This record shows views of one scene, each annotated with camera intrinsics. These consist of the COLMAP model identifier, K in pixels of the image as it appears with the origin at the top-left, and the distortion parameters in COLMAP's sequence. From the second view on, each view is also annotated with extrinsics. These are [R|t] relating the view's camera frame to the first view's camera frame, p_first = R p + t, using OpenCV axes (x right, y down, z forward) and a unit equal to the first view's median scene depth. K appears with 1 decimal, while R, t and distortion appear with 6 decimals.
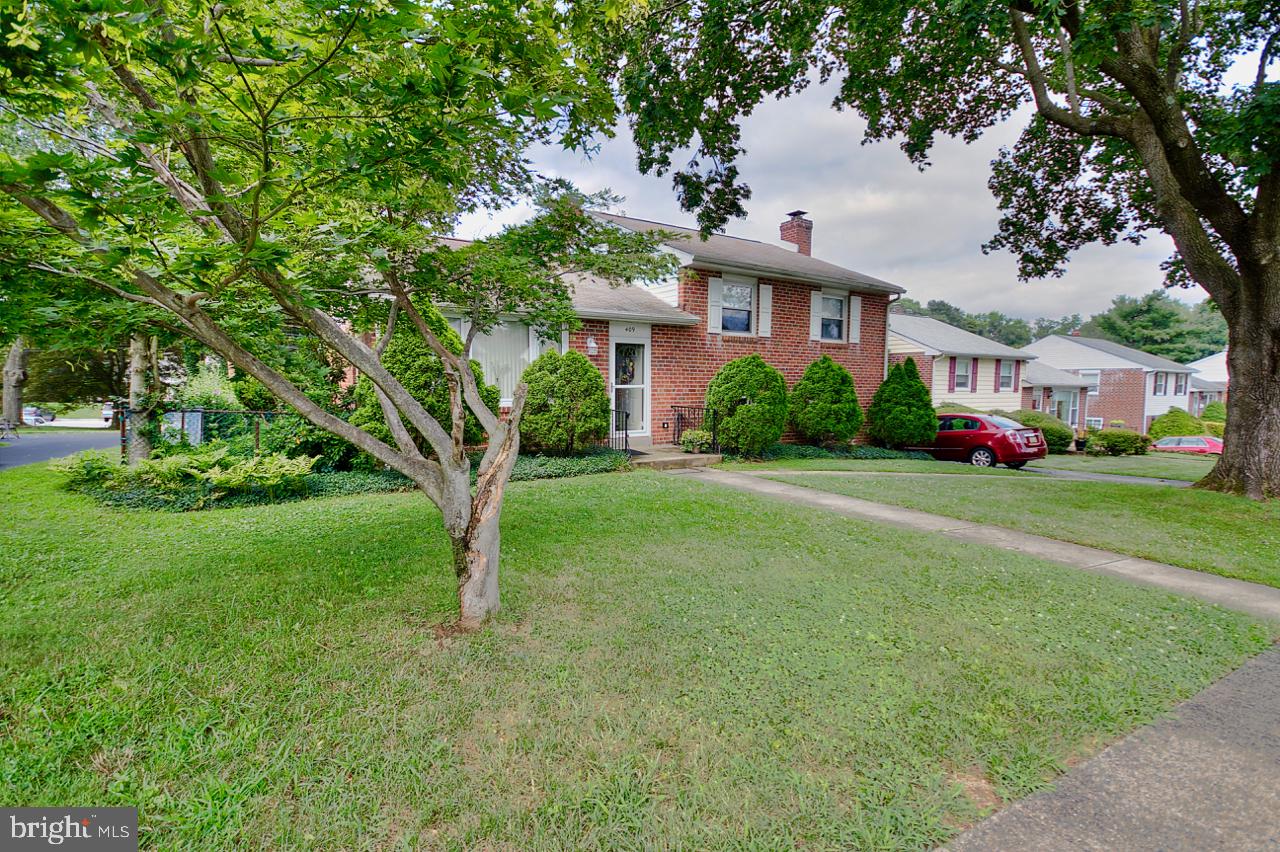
lens RADIAL K [[591.0, 0, 636.7], [0, 591.0, 427.0], [0, 0, 1]] dist [0.021459, -0.017709]
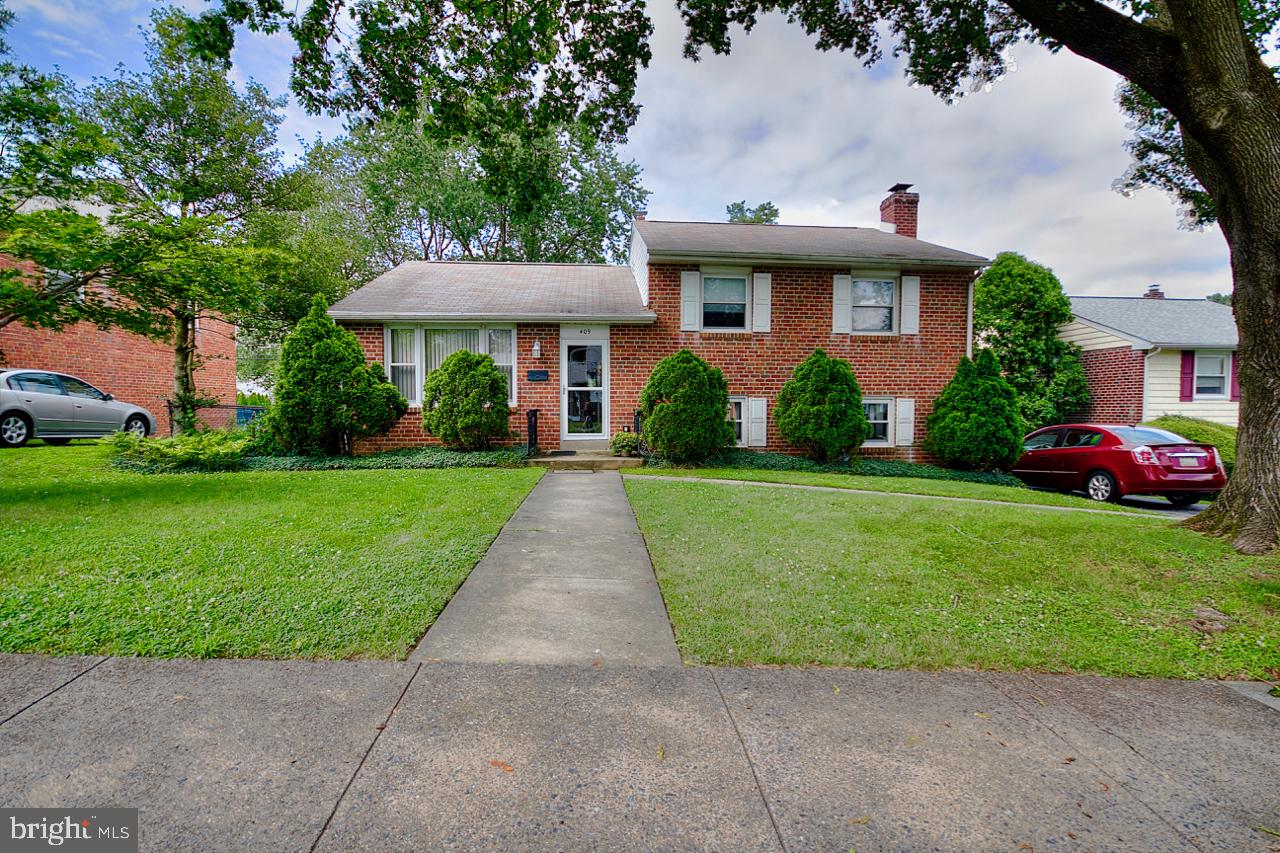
lens RADIAL K [[591.0, 0, 636.7], [0, 591.0, 427.5], [0, 0, 1]] dist [0.021459, -0.017709]
pose [[0.890832, 0.009131, -0.454242, 0.433249], [-0.027671, 0.999032, -0.034185, 0.023303], [0.453490, 0.043022, 0.890222, 0.134383]]
